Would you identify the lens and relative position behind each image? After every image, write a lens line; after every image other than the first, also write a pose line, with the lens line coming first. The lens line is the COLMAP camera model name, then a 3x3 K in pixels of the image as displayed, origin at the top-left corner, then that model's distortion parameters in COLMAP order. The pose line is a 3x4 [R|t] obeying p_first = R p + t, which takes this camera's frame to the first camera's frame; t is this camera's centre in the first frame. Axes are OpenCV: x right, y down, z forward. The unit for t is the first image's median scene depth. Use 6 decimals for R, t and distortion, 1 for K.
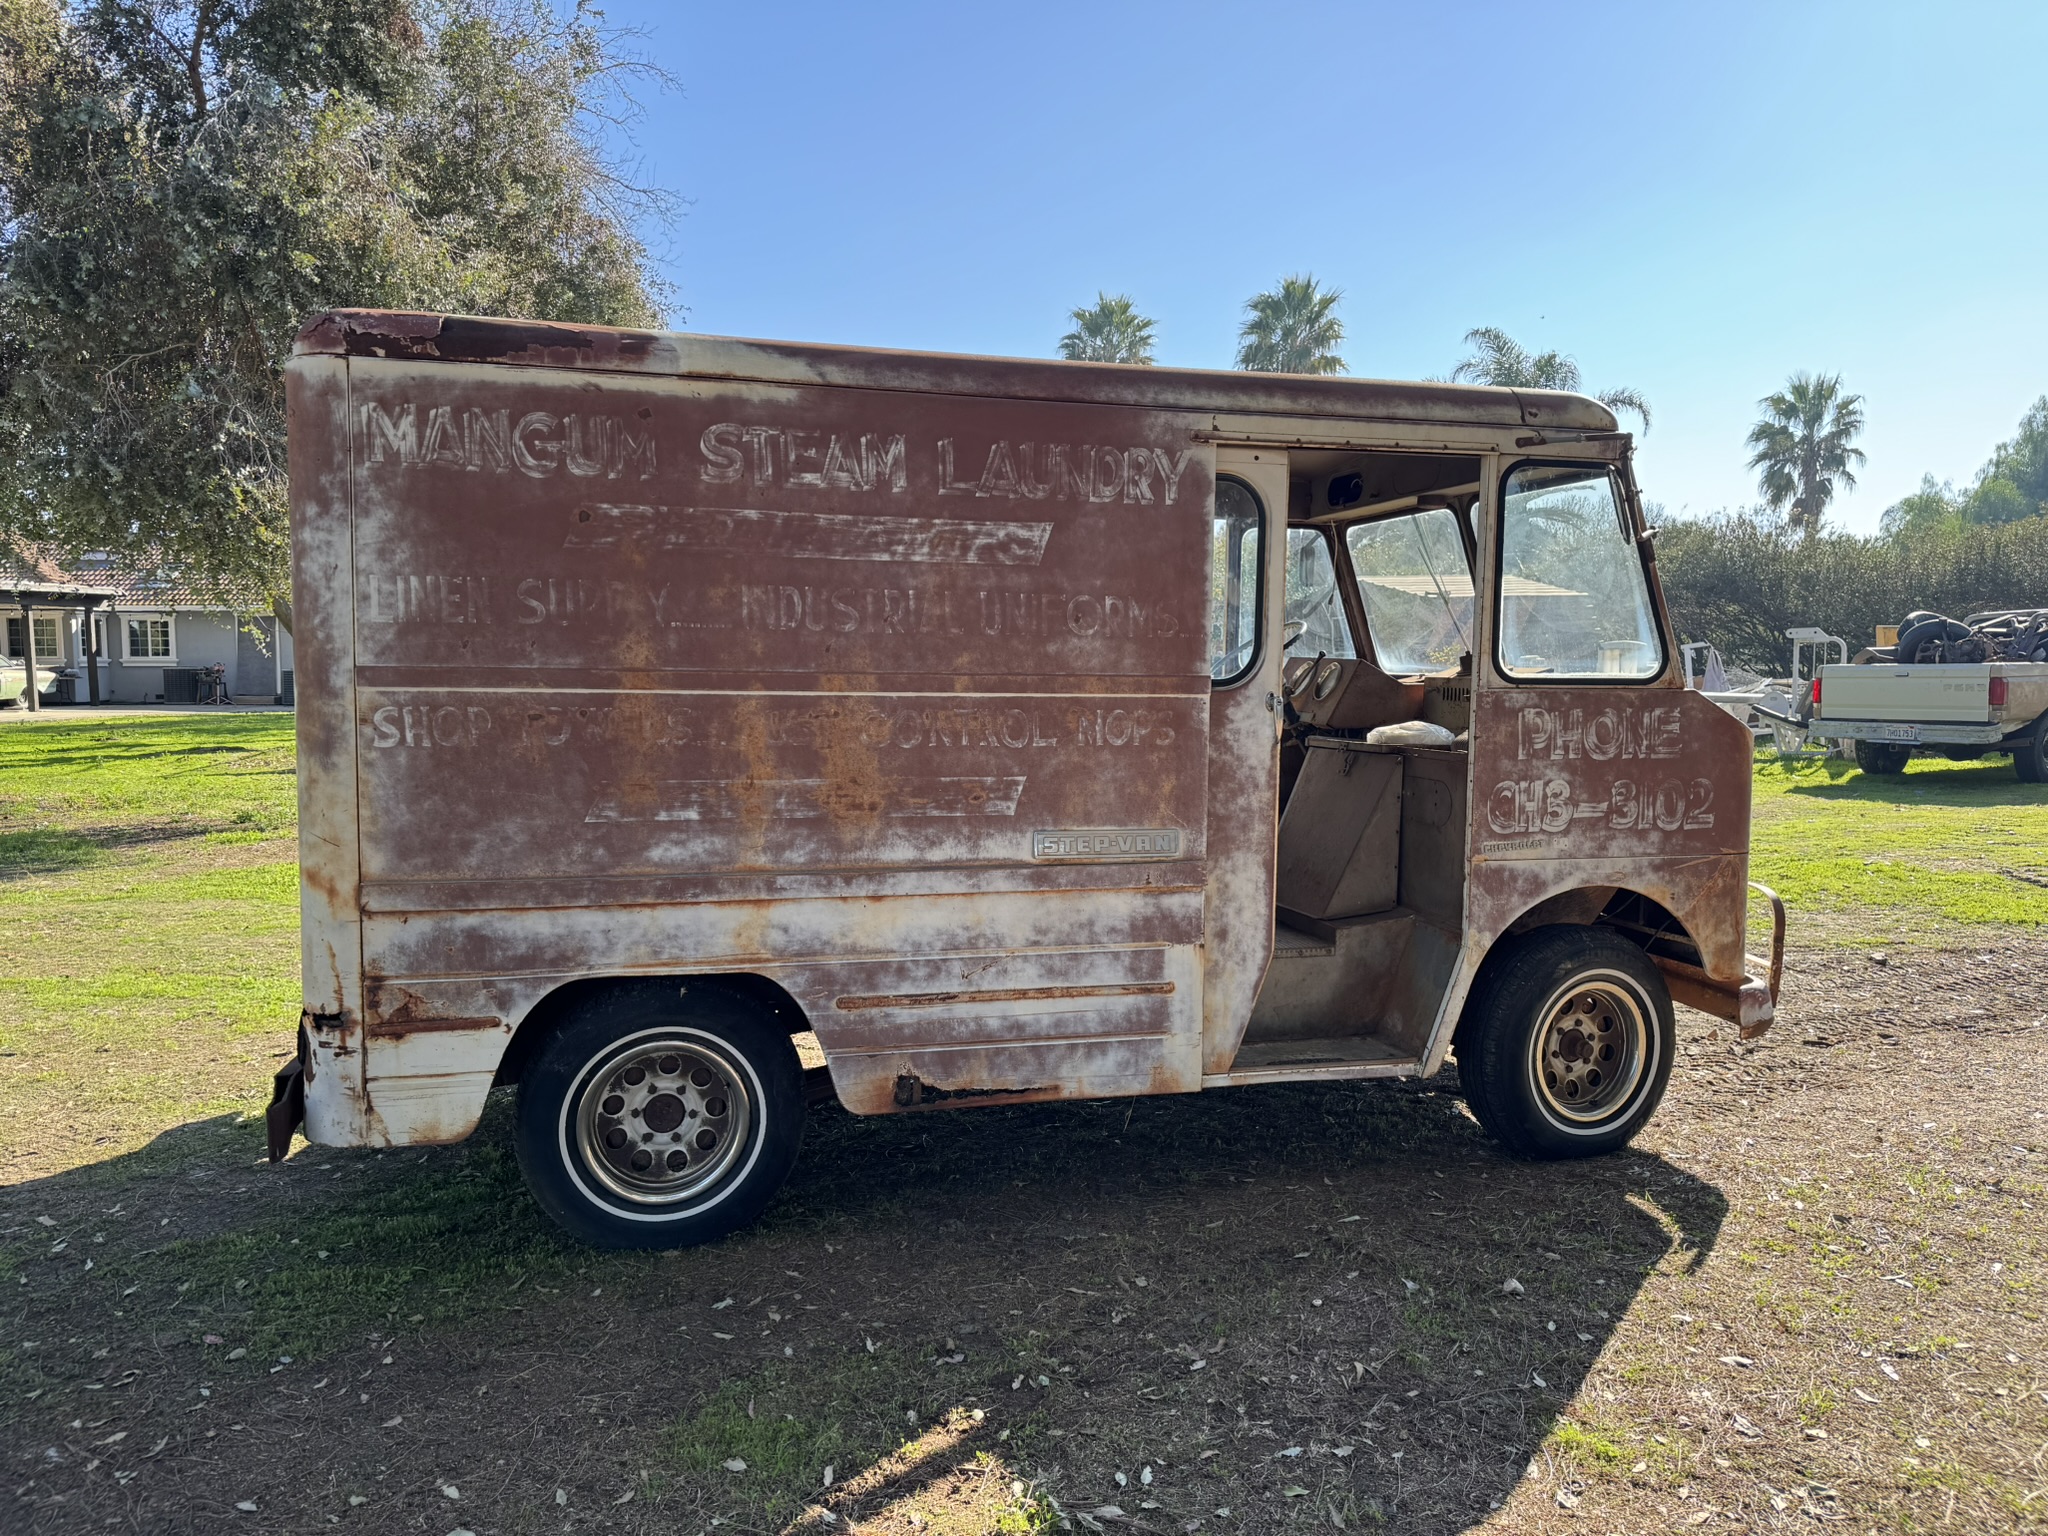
lens RADIAL K [[1458.9, 0, 1027.9], [0, 1458.9, 773.9], [0, 0, 1]] dist [0.081495, -0.013805]
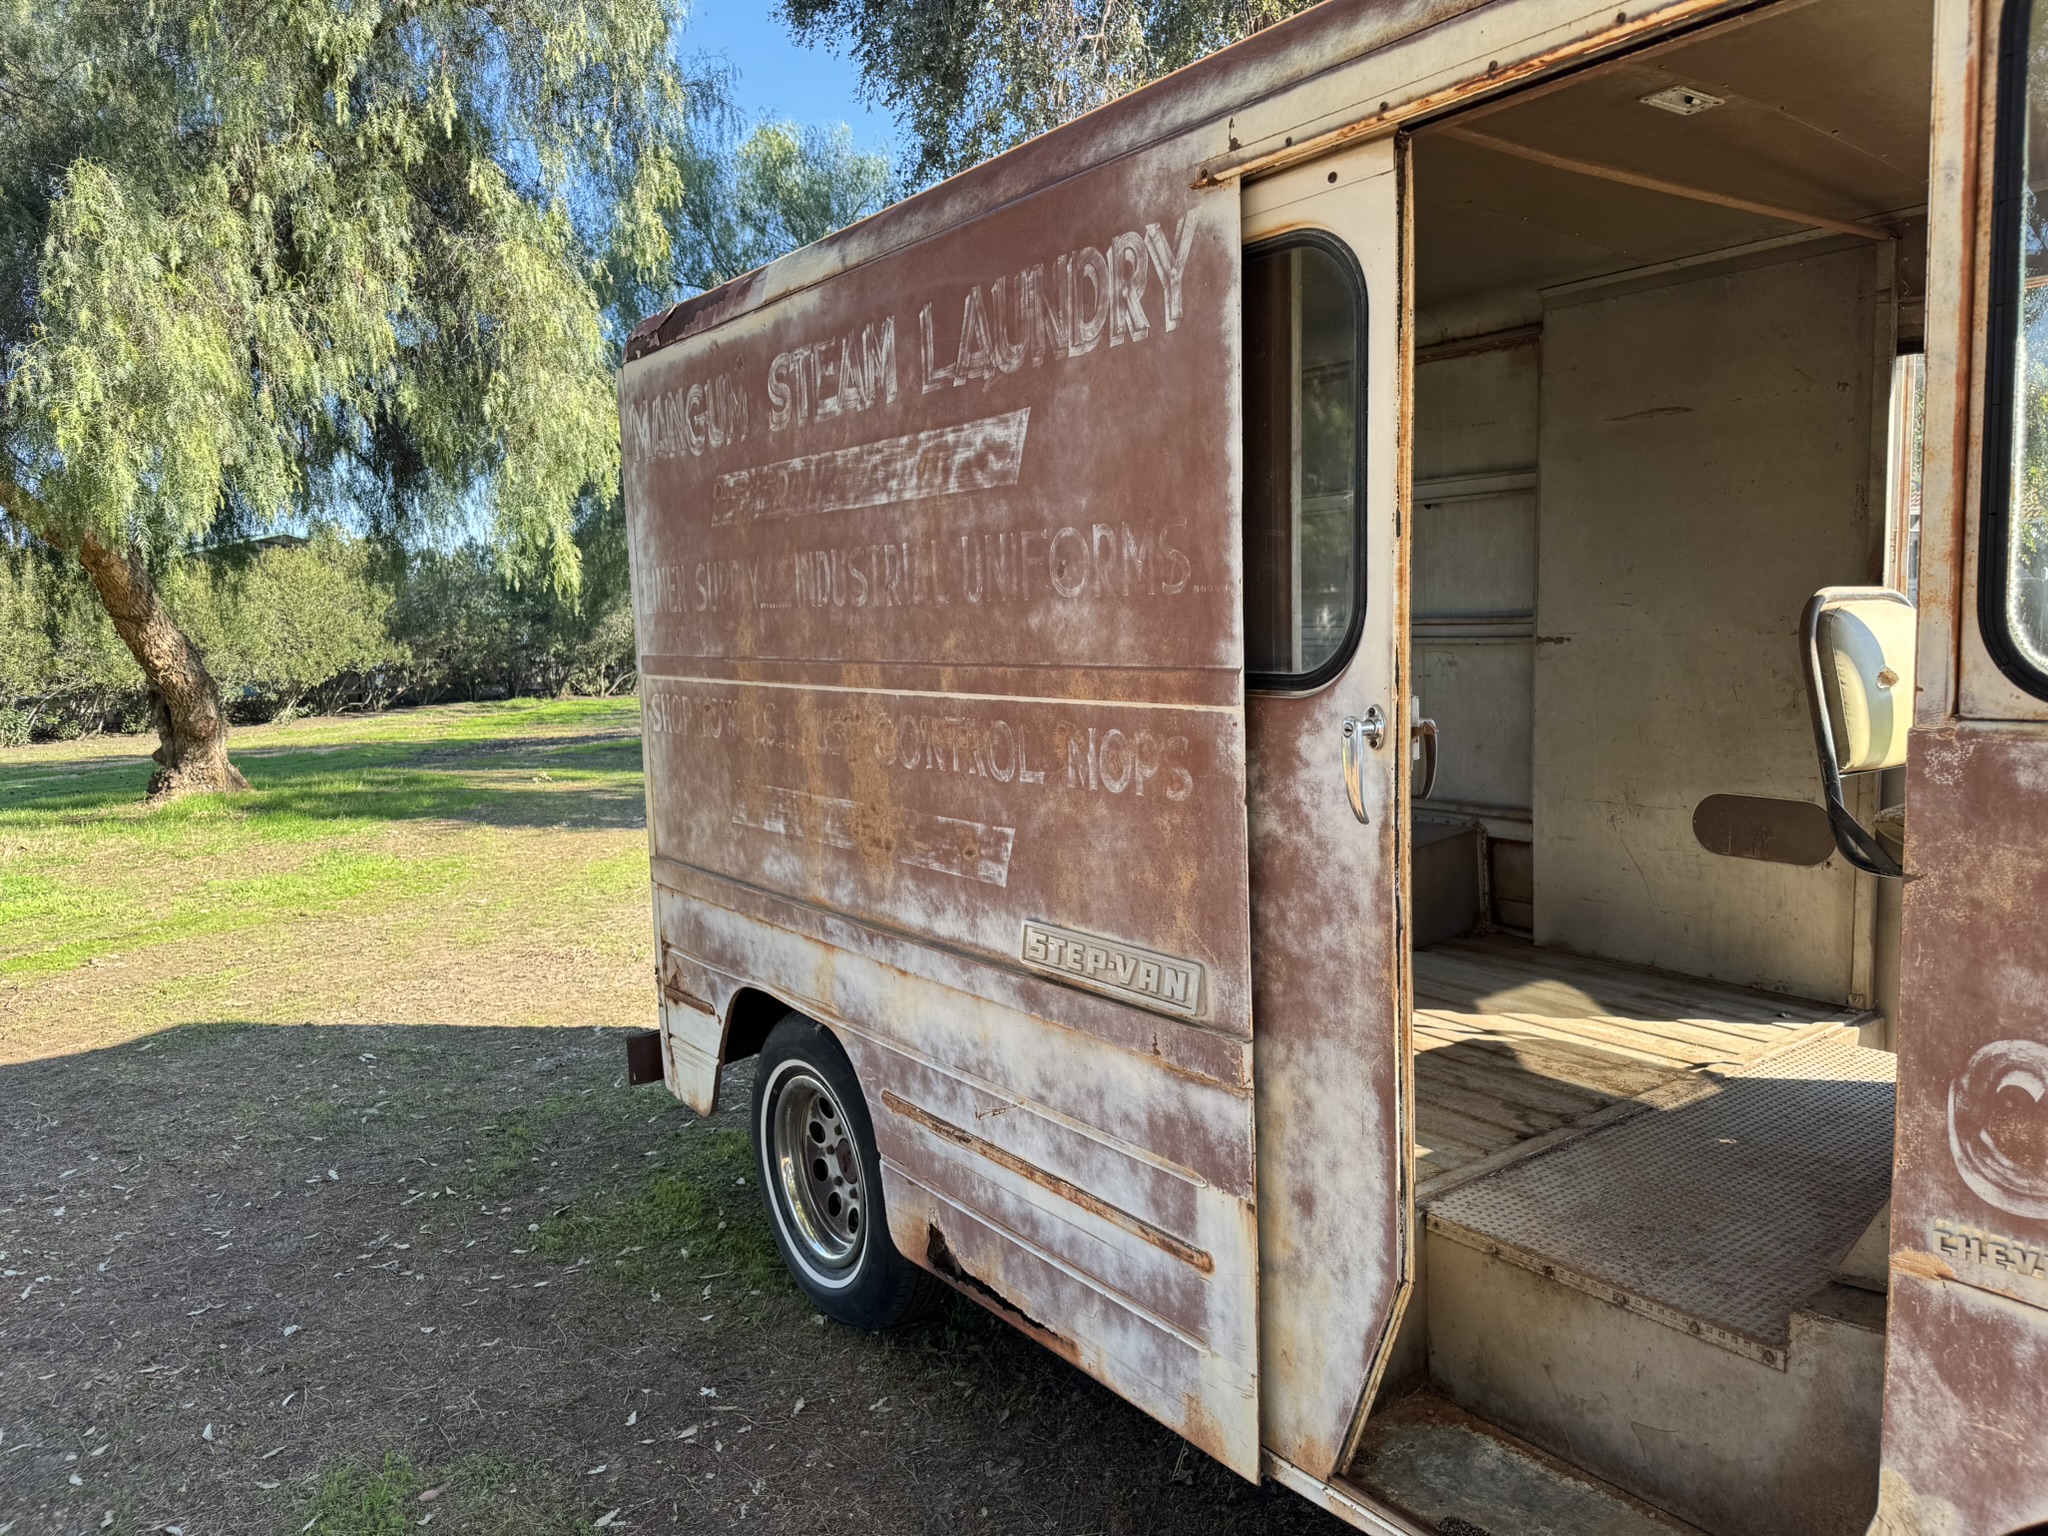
lens RADIAL K [[1458.9, 0, 1021.6], [0, 1458.9, 765.8], [0, 0, 1]] dist [0.081495, -0.013805]
pose [[0.340865, 0.082163, -0.936515, 0.577167], [-0.025484, 0.996615, 0.078161, -0.073393], [0.939767, -0.002776, 0.341805, 0.788960]]
